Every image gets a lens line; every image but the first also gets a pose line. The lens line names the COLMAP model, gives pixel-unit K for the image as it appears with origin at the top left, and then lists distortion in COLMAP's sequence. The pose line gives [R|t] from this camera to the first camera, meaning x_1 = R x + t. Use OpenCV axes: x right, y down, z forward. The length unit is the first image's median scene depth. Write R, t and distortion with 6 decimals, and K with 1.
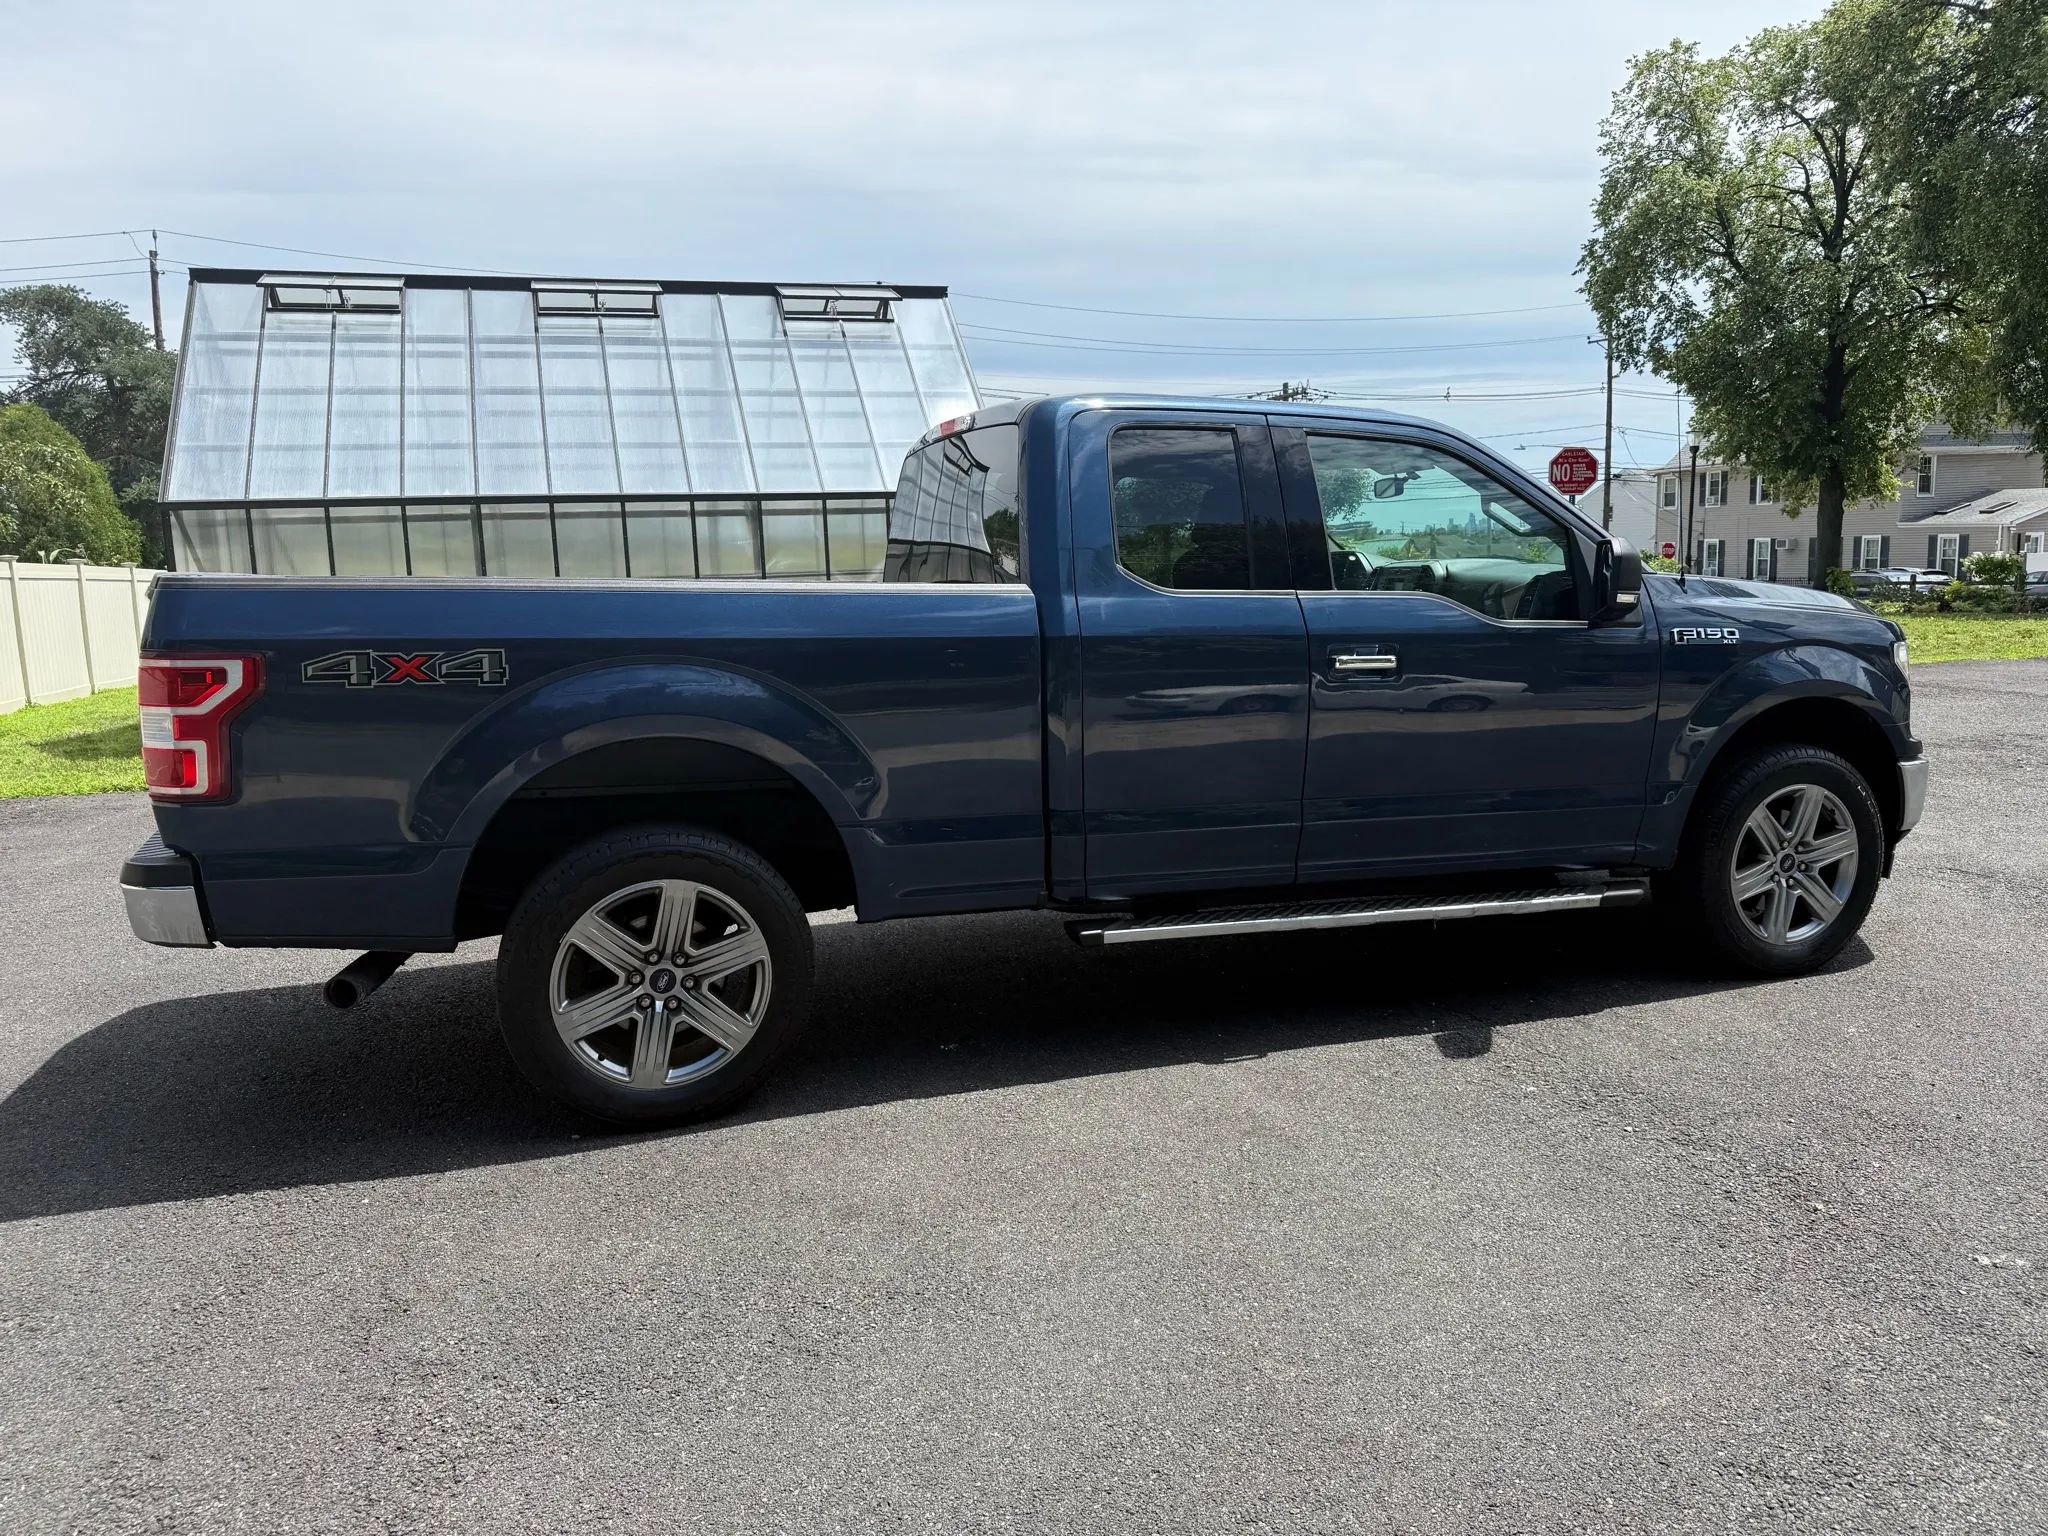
lens RADIAL K [[1461.8, 0, 1021.7], [0, 1461.8, 774.0], [0, 0, 1]] dist [0.030096, -0.031331]
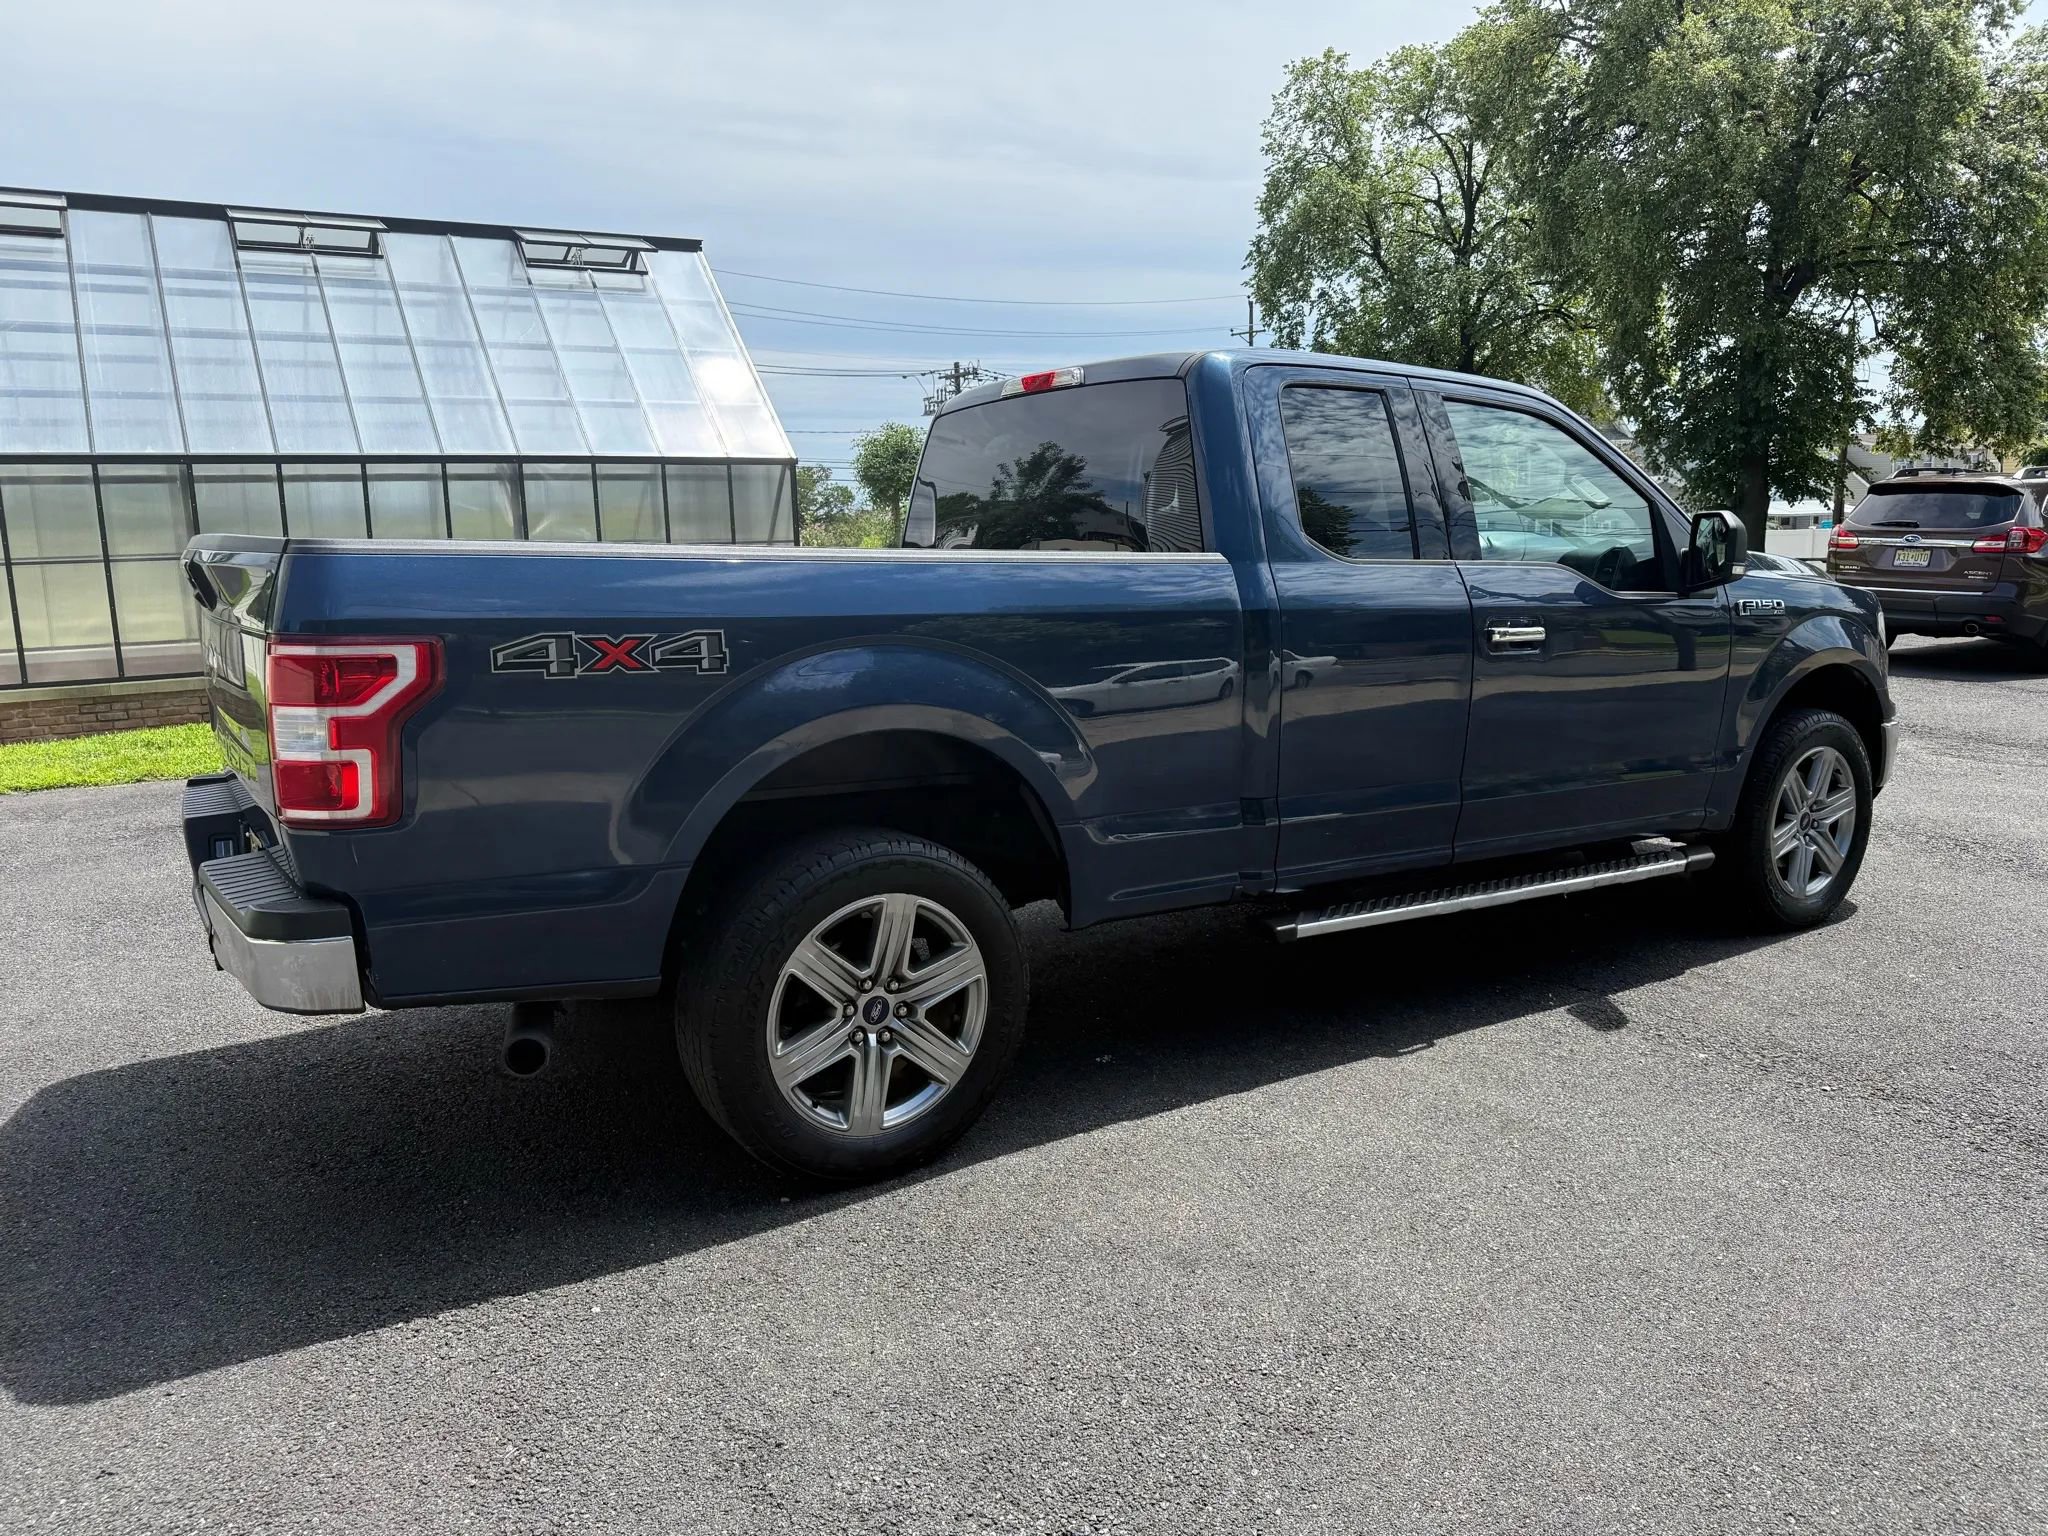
lens RADIAL K [[1461.8, 0, 1036.0], [0, 1461.8, 775.2], [0, 0, 1]] dist [0.030096, -0.031331]
pose [[0.970253, -0.032805, 0.239861, -0.269353], [0.029031, 0.999393, 0.019254, -0.009151], [-0.240347, -0.011718, 0.970616, 0.105791]]
